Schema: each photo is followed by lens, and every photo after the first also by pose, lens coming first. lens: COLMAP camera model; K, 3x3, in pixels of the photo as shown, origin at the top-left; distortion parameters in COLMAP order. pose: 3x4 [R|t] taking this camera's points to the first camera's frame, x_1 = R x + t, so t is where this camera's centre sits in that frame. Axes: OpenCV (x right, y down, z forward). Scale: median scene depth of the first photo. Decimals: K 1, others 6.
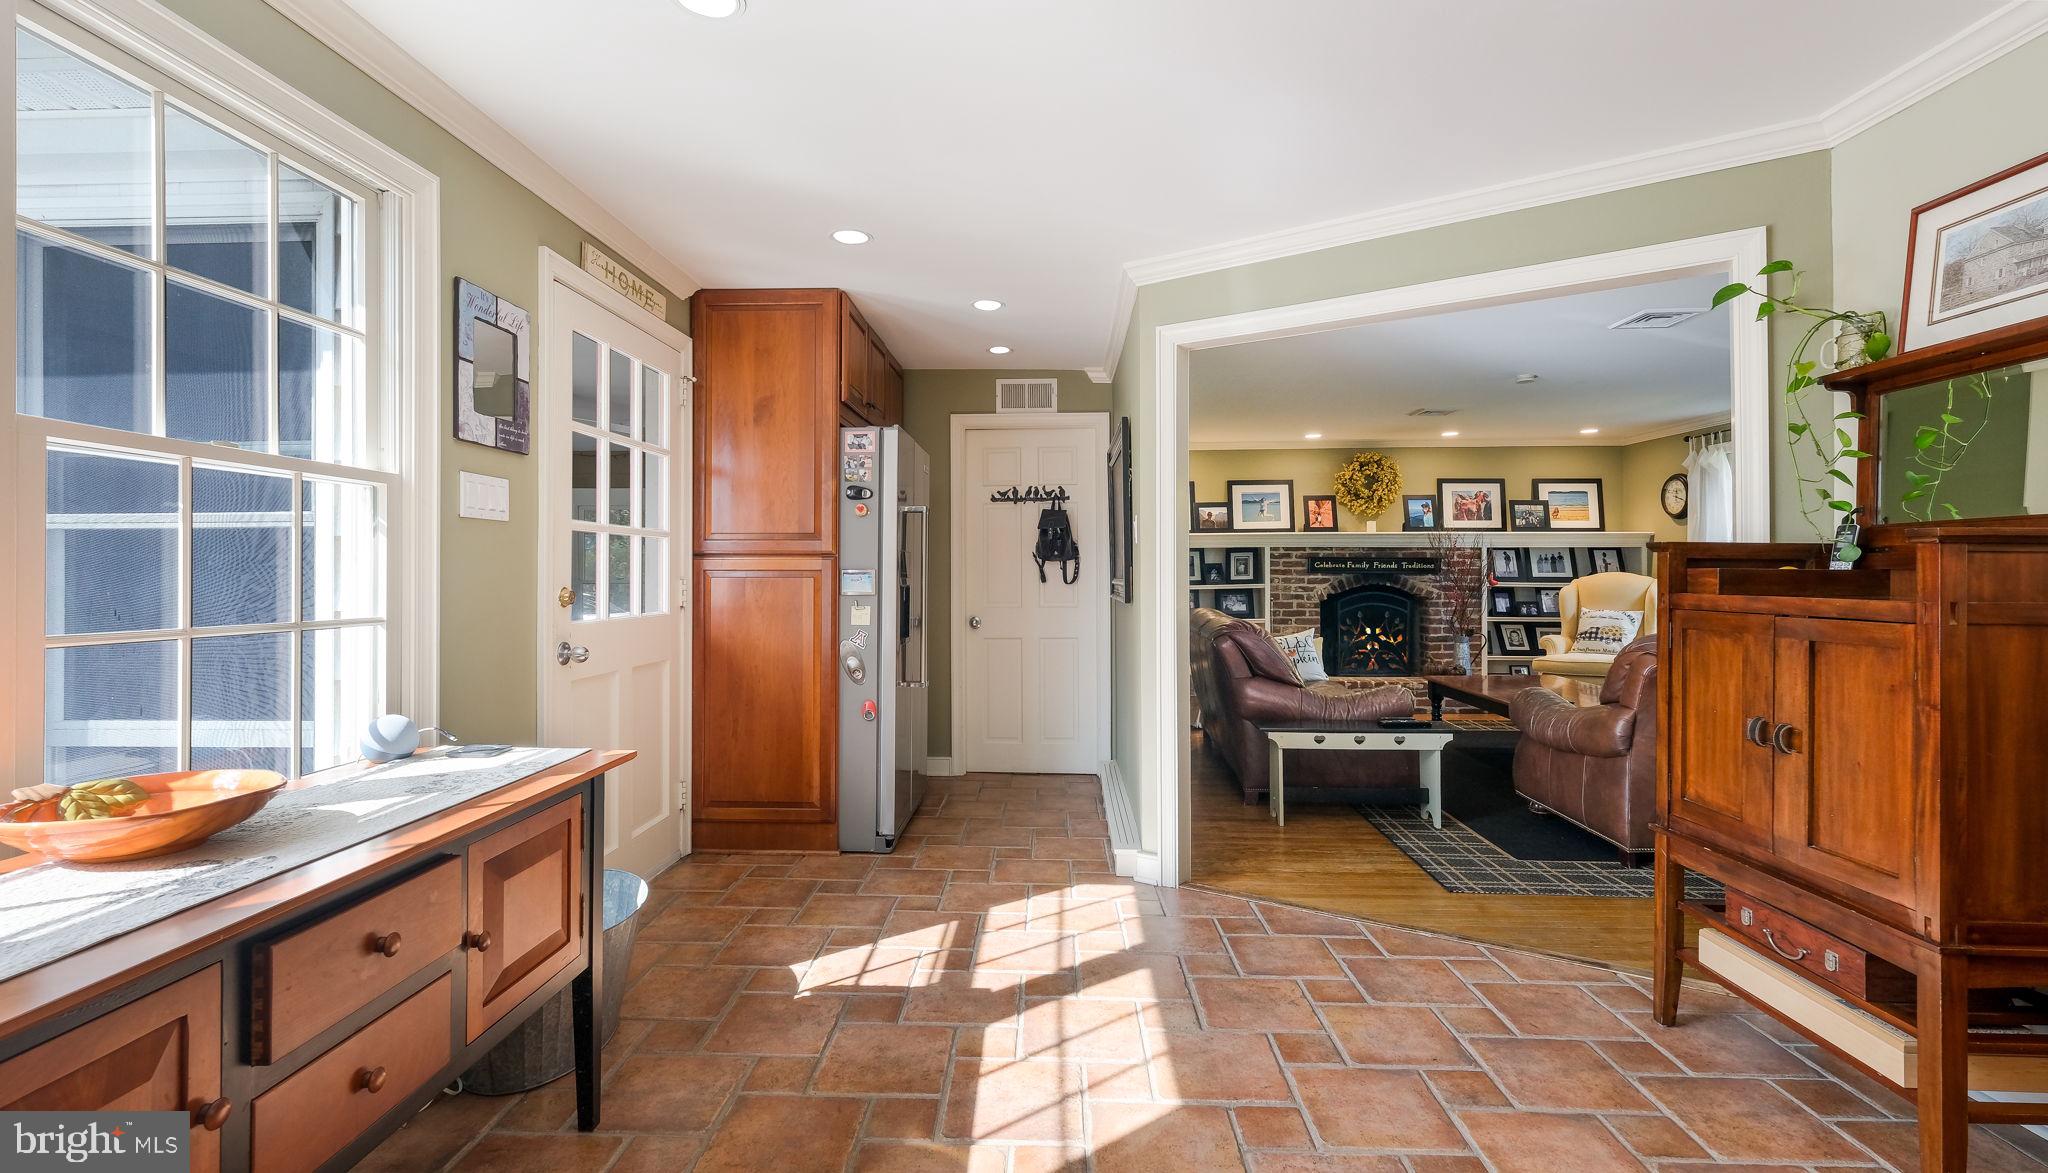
lens RADIAL K [[912.4, 0, 1021.4], [0, 912.4, 571.7], [0, 0, 1]] dist [-0.001645, 0.000296]
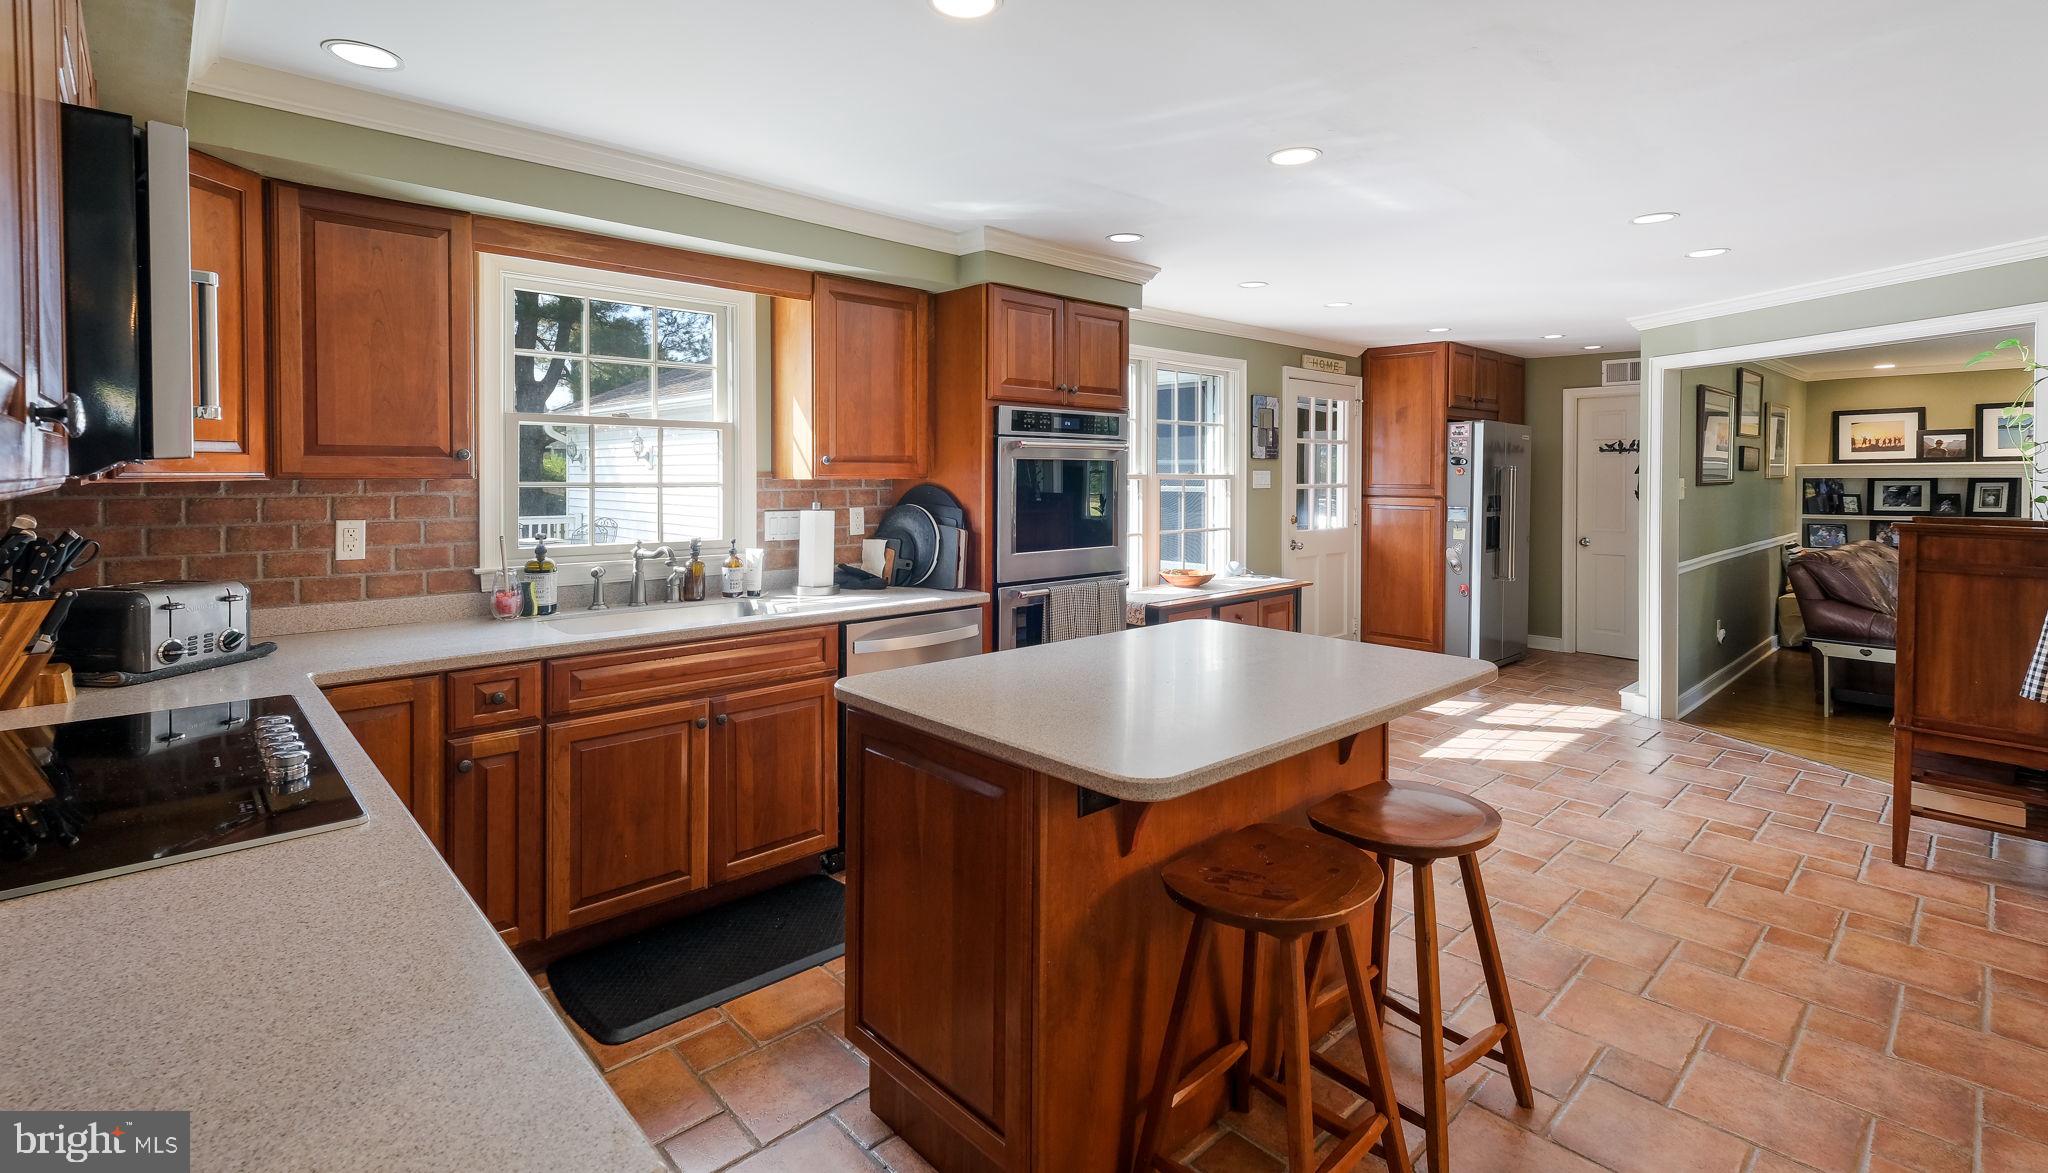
lens RADIAL K [[927.5, 0, 1004.6], [0, 927.5, 474.7], [0, 0, 1]] dist [0.001195, -0.000080]
pose [[0.703415, 0.005846, -0.710756, 0.452114], [-0.002849, 0.999981, 0.005406, -0.068446], [0.710774, -0.001777, 0.703418, -0.806386]]
